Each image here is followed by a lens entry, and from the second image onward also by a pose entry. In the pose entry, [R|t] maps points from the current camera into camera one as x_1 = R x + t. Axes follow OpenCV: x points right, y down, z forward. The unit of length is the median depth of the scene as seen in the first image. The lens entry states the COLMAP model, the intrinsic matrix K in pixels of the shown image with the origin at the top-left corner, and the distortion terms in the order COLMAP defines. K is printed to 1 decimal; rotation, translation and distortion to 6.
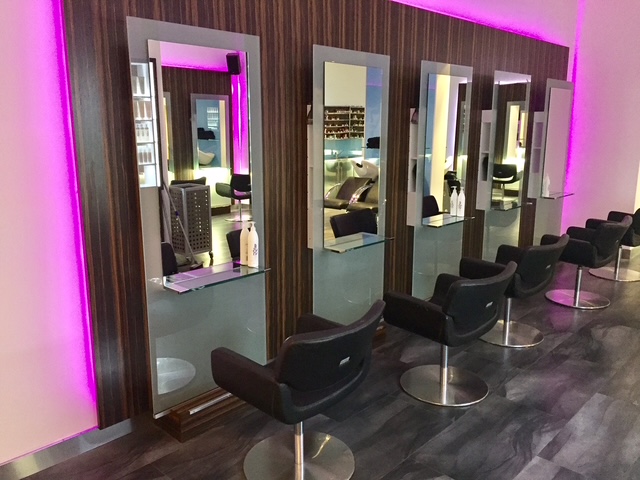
lens RADIAL K [[549.5, 0, 320.0], [0, 549.5, 240.0], [0, 0, 1]] dist [0.014774, -0.001882]
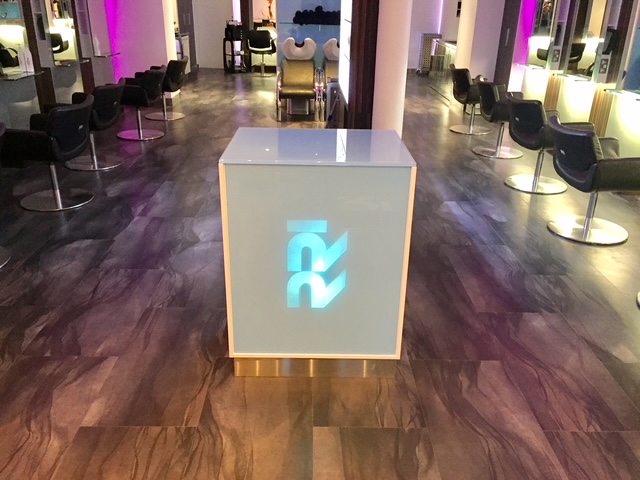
lens RADIAL K [[549.5, 0, 320.0], [0, 549.5, 240.0], [0, 0, 1]] dist [0.014774, -0.001882]
pose [[0.716635, -0.259162, 0.647510, -0.173505], [0.121830, 0.960640, 0.249655, 0.095494], [-0.686725, -0.100025, 0.720002, -0.317228]]
